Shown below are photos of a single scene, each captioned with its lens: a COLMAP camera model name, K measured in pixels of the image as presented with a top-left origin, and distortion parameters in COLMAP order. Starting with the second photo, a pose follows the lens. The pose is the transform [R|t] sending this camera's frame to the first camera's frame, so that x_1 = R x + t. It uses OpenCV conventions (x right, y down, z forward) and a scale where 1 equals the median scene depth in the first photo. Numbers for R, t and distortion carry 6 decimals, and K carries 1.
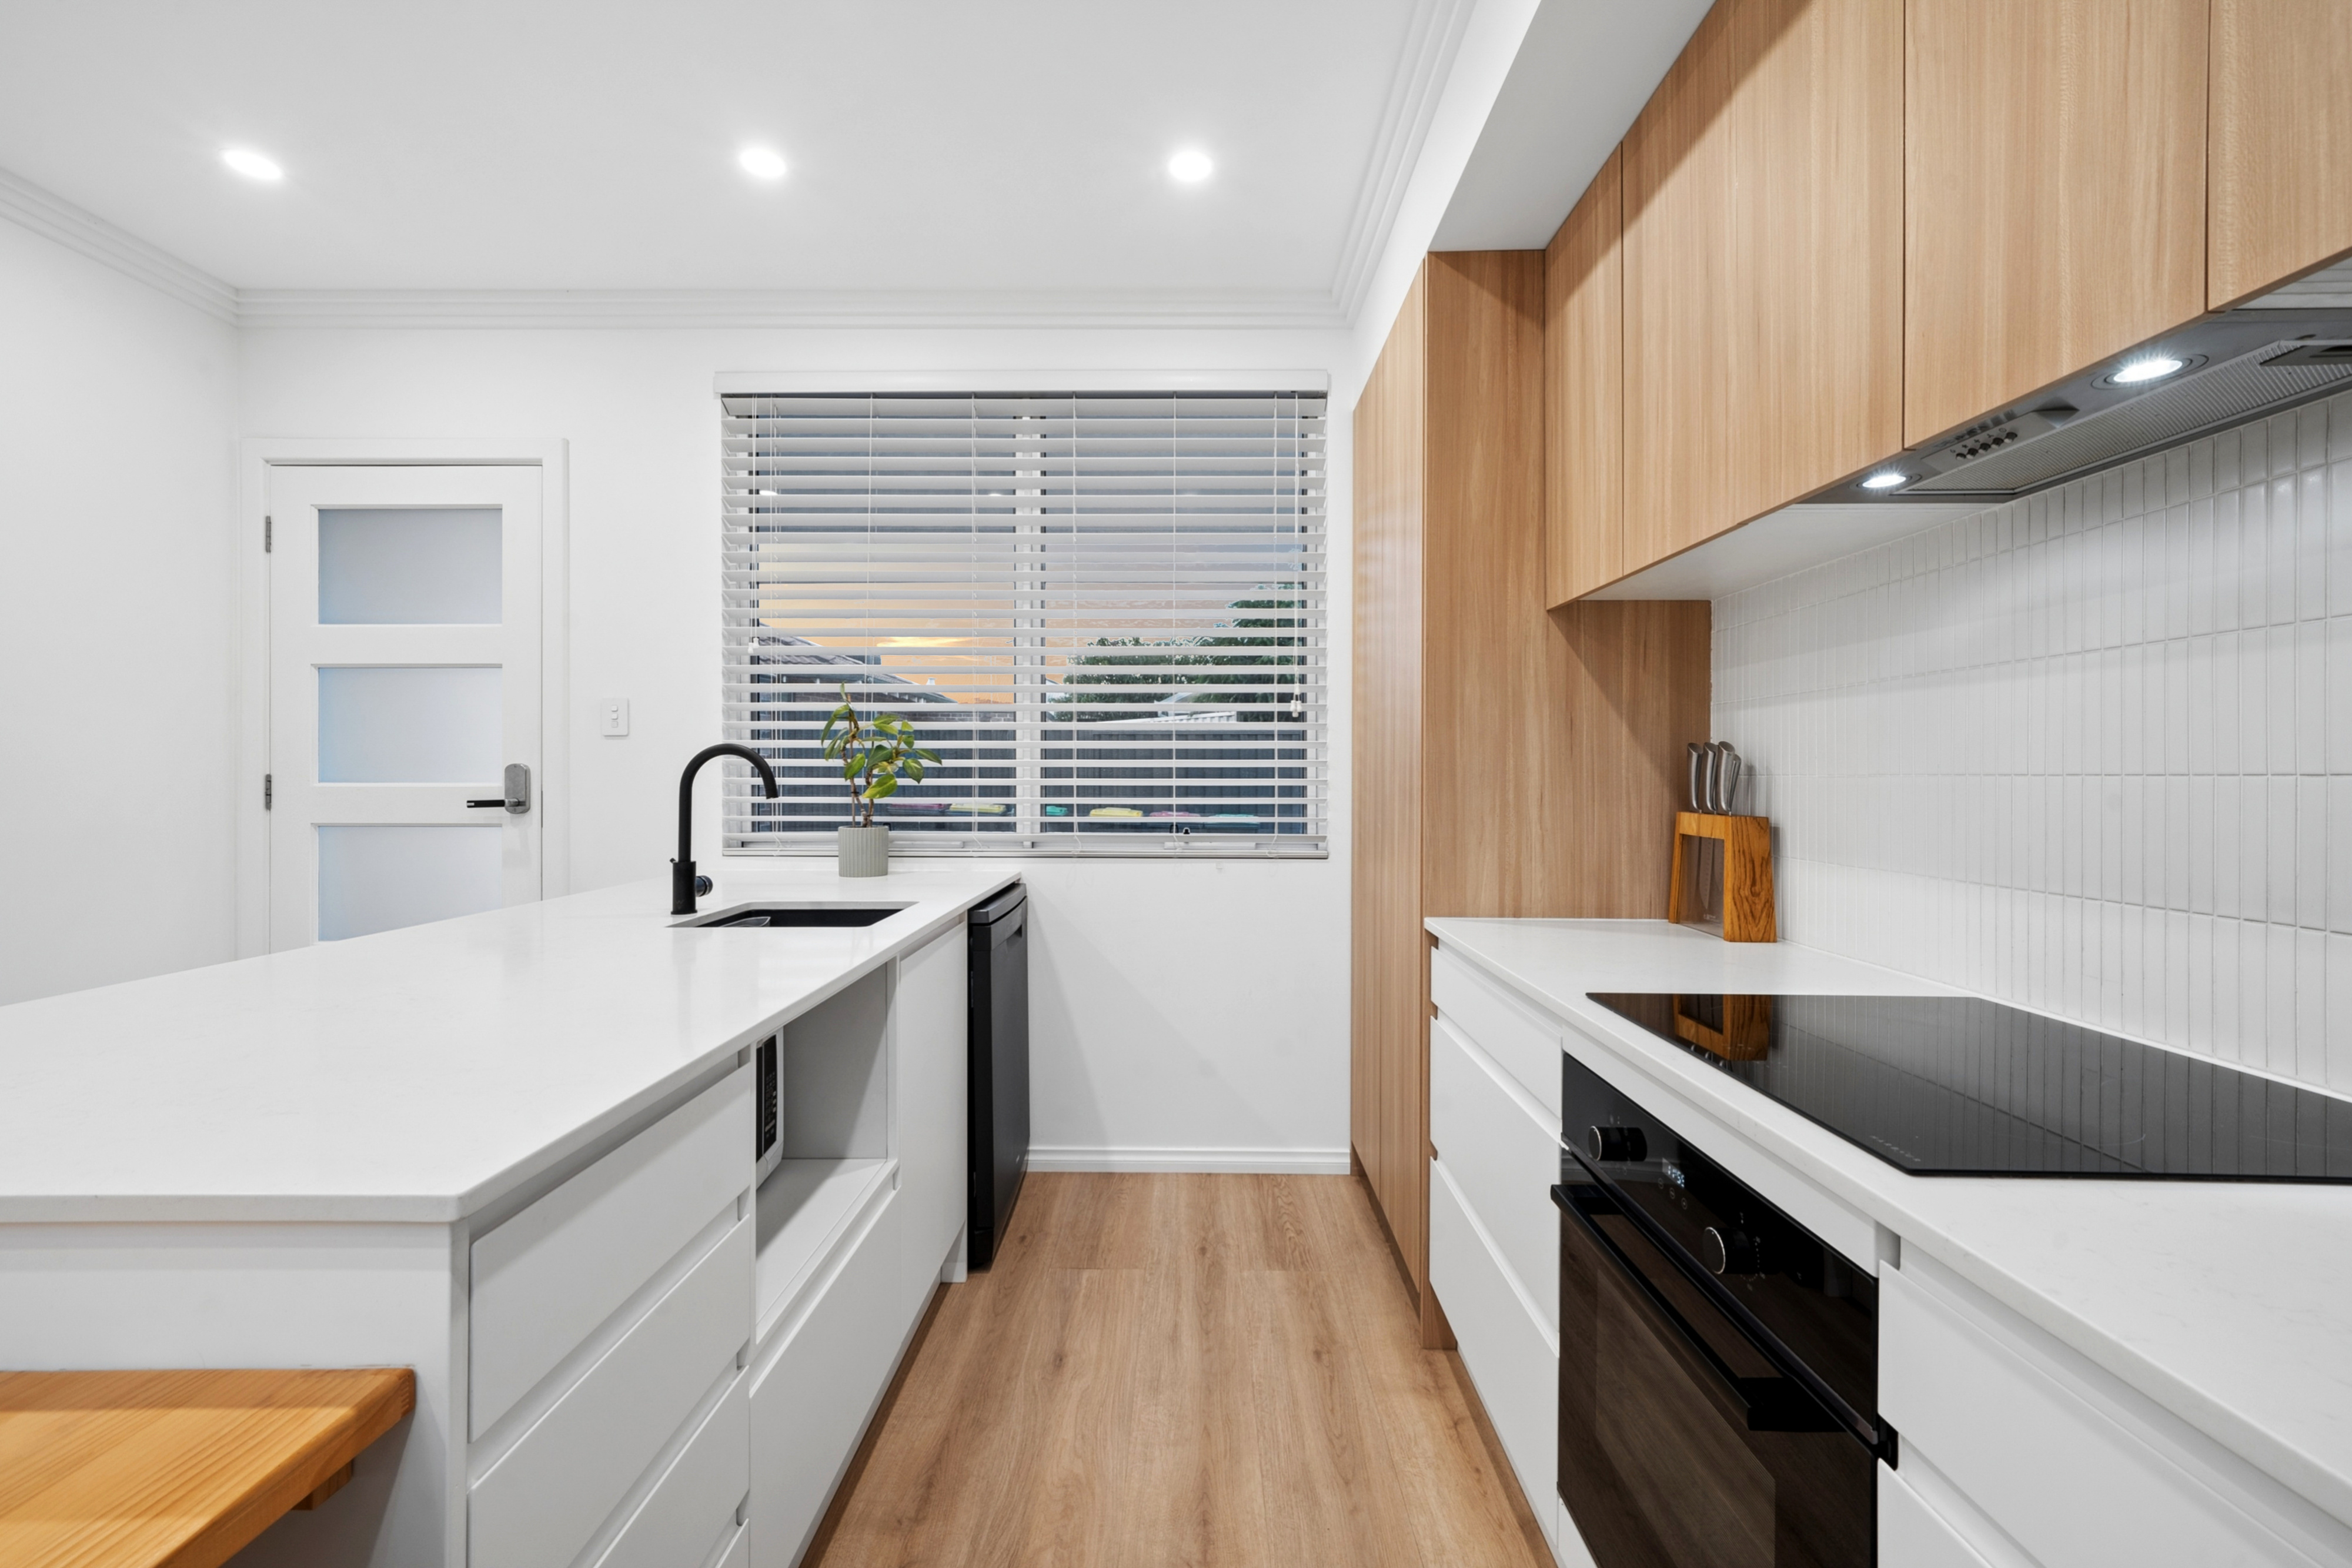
lens RADIAL K [[971.1, 0, 1177.1], [0, 971.1, 772.5], [0, 0, 1]] dist [-0.001790, 0.003850]
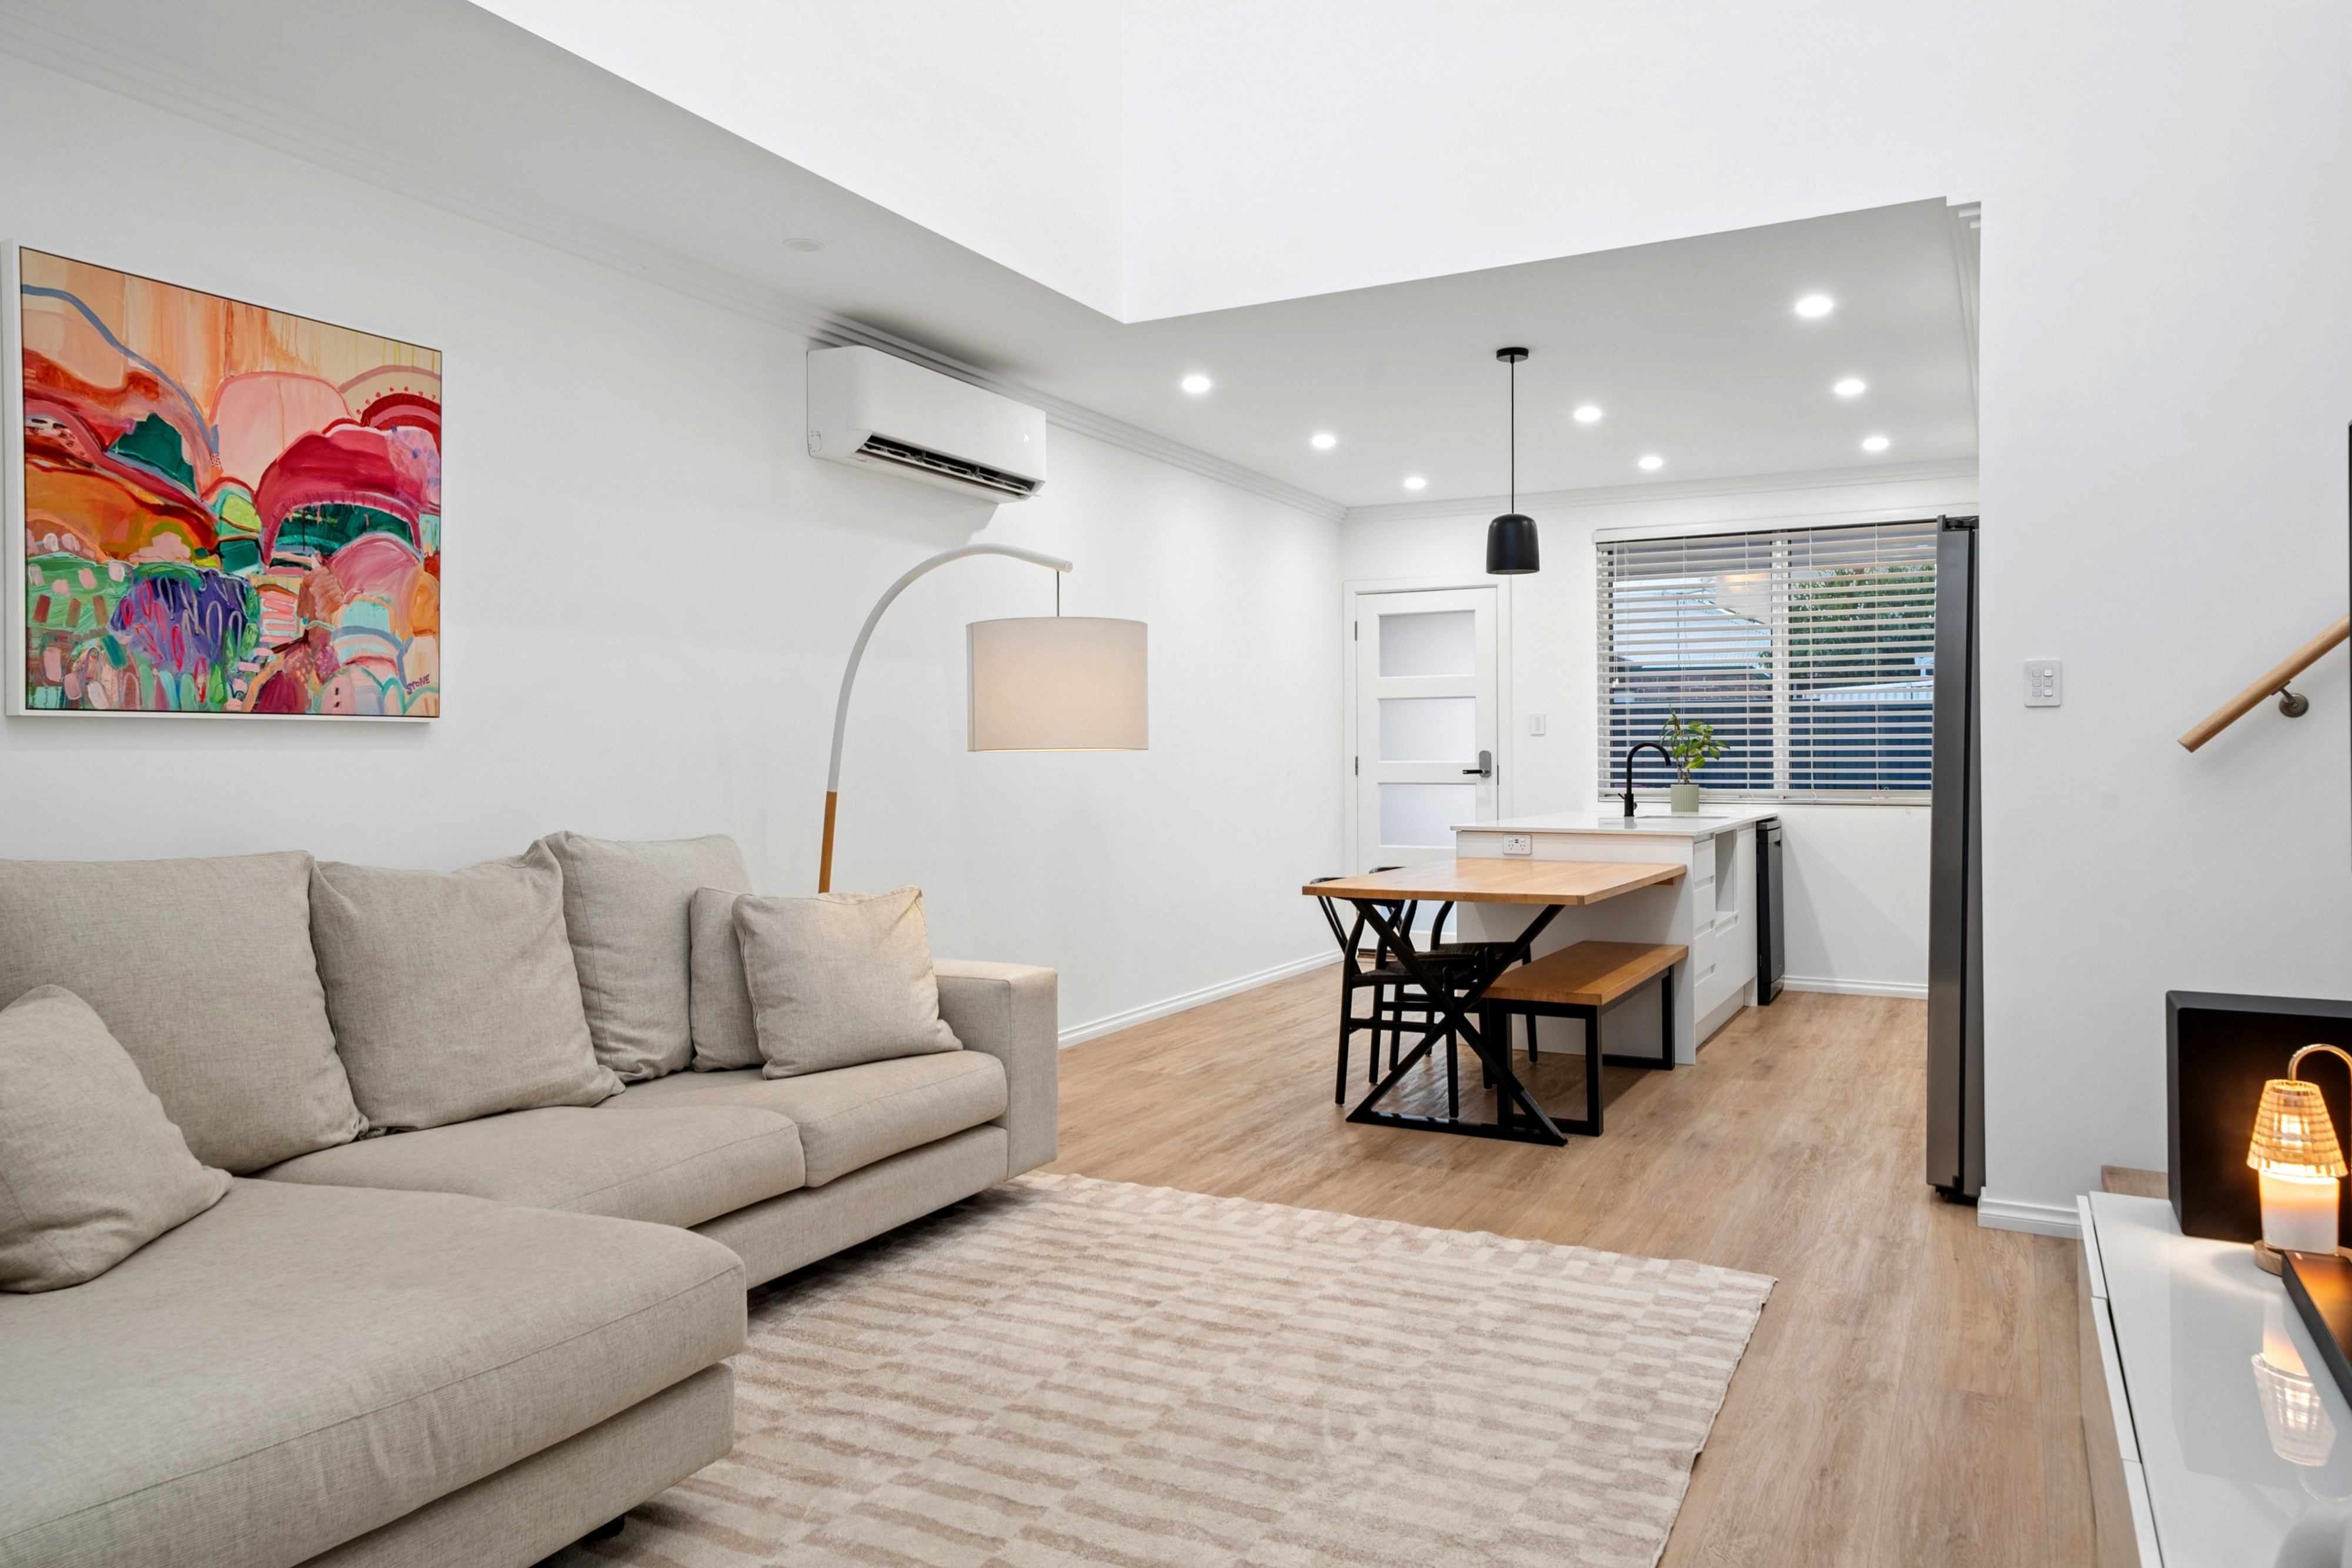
lens RADIAL K [[1575.3, 0, 1181.9], [0, 1575.3, 749.0], [0, 0, 1]] dist [0.045729, -0.000805]
pose [[0.887854, -0.005204, -0.460095, 0.192199], [0.002348, 0.999974, -0.006780, 0.008324], [0.460118, 0.004940, 0.887844, -1.986889]]
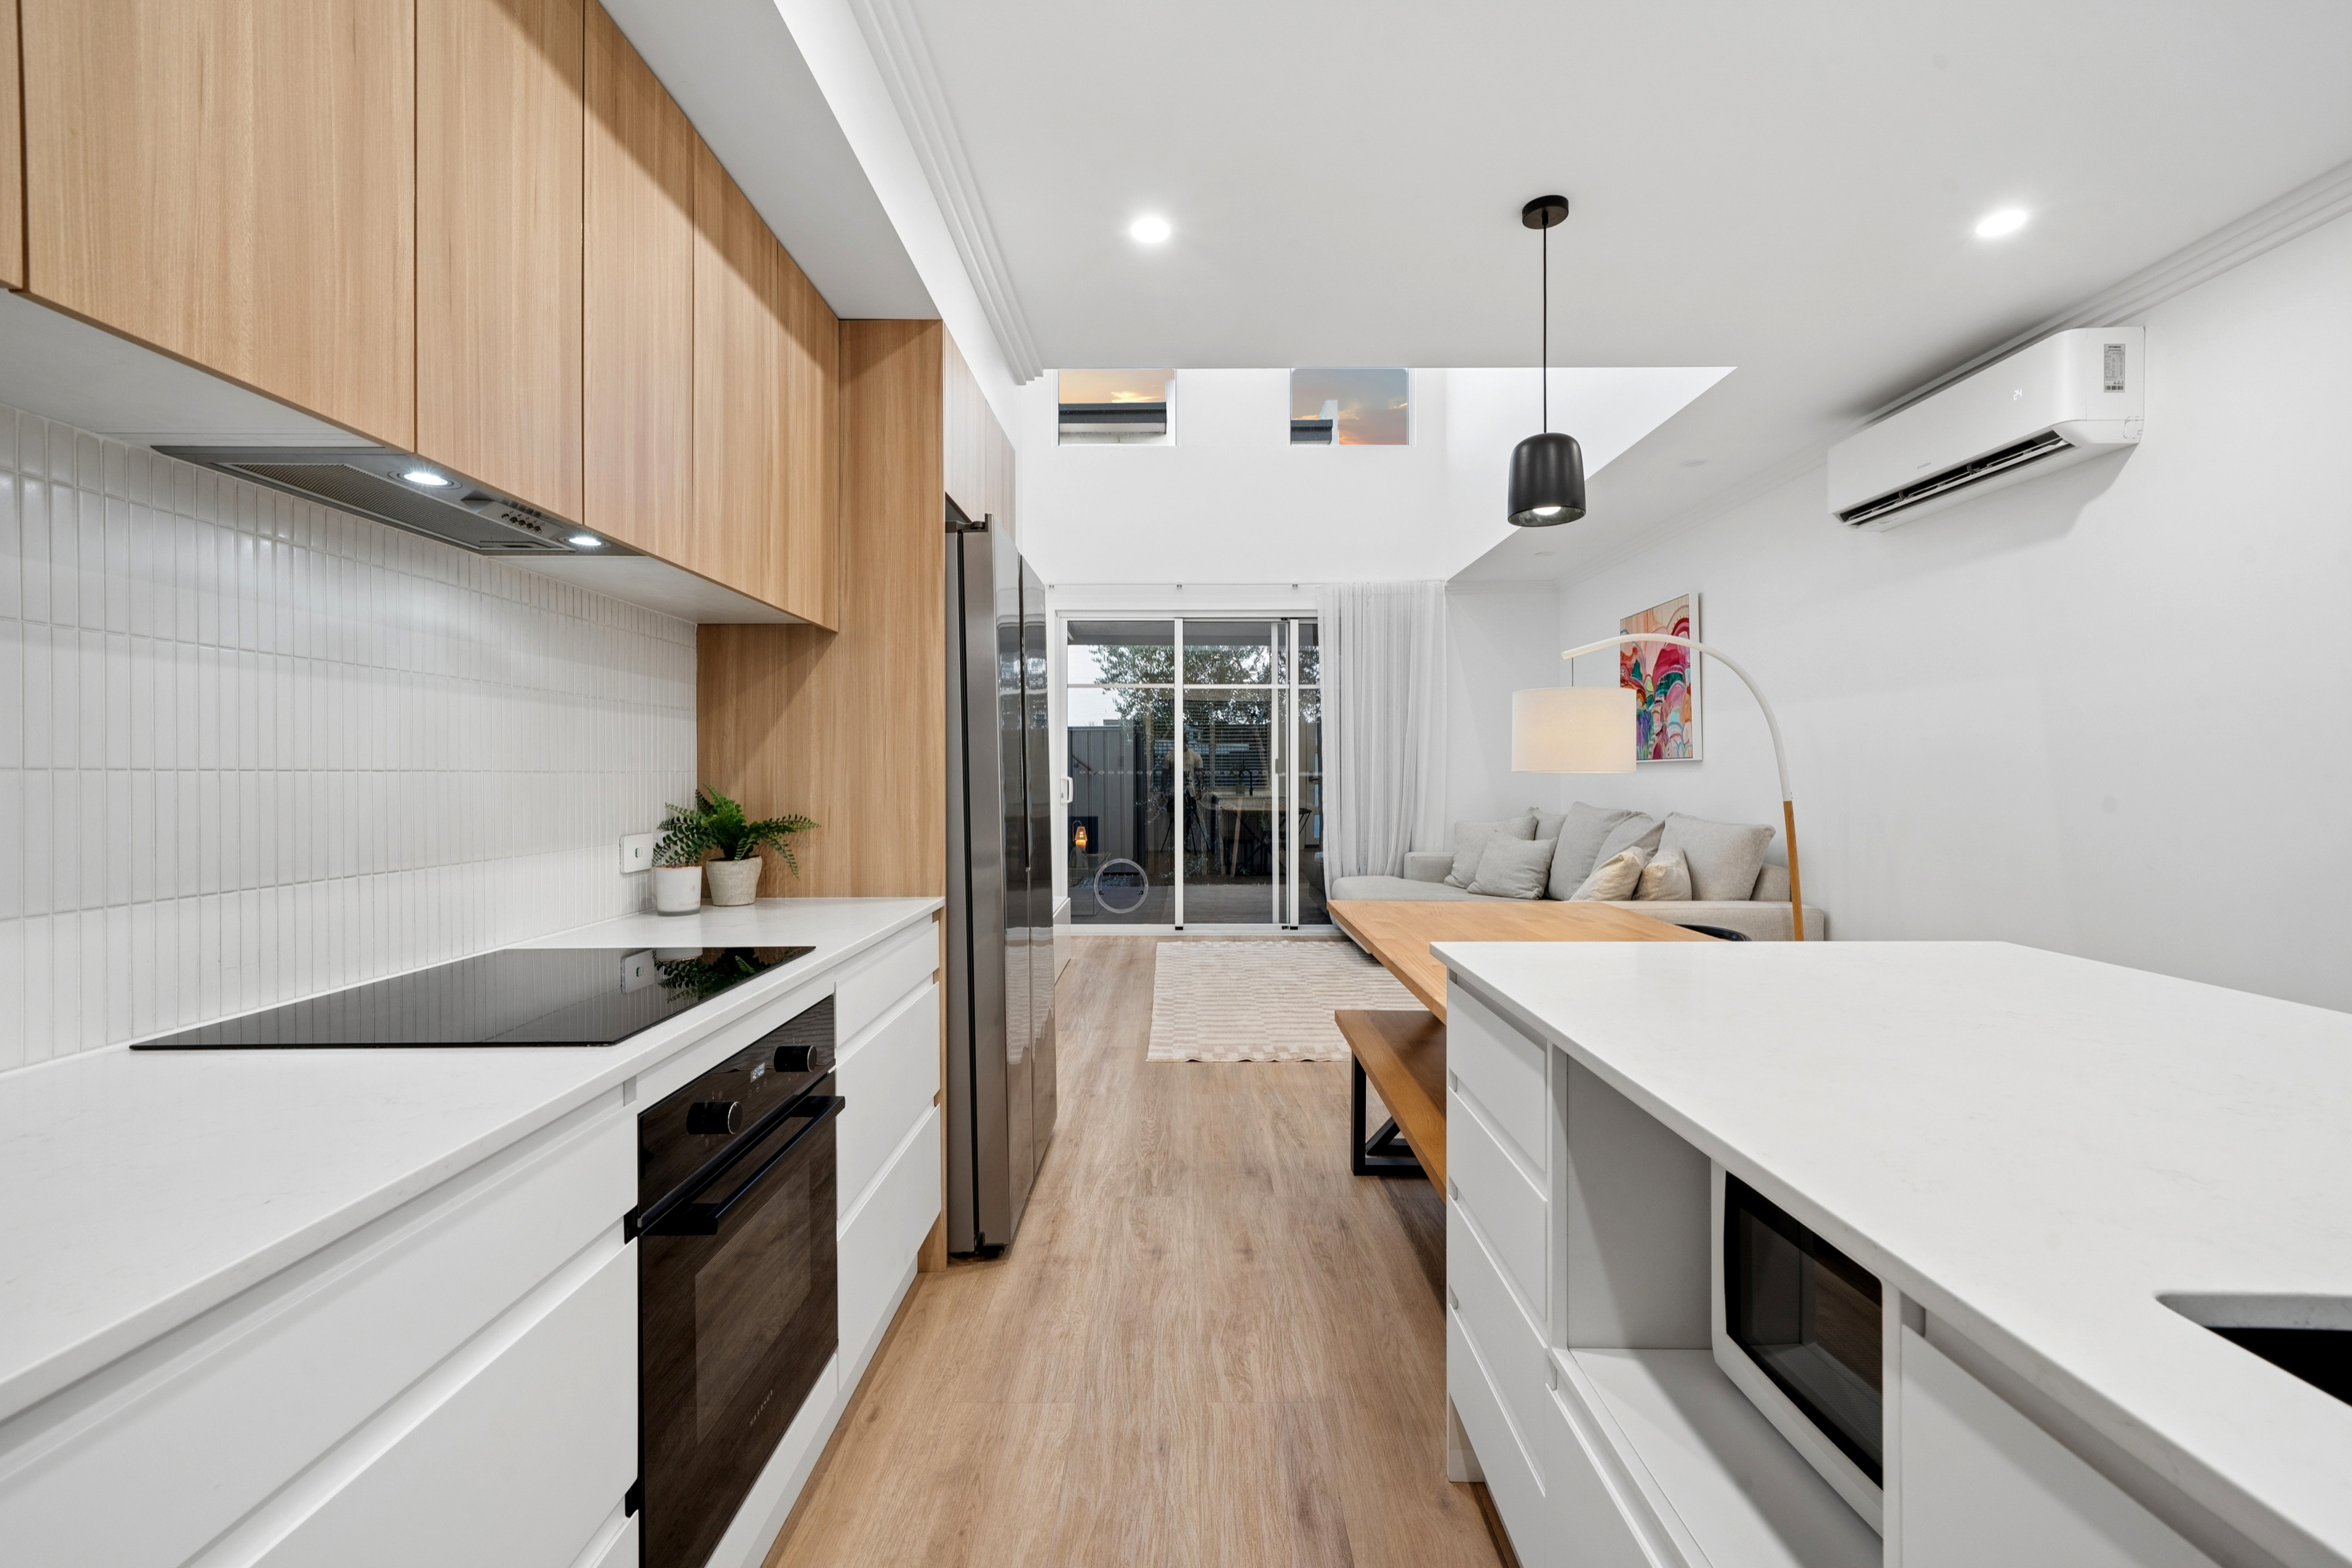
lens RADIAL K [[999.5, 0, 1176.0], [0, 999.5, 784.0], [0, 0, 1]] dist [0.000137, 0.000199]
pose [[-0.999999, -0.000372, 0.001654, -0.024027], [-0.000358, 0.999962, 0.008745, 0.003653], [-0.001657, 0.008744, -0.999960, 0.889762]]
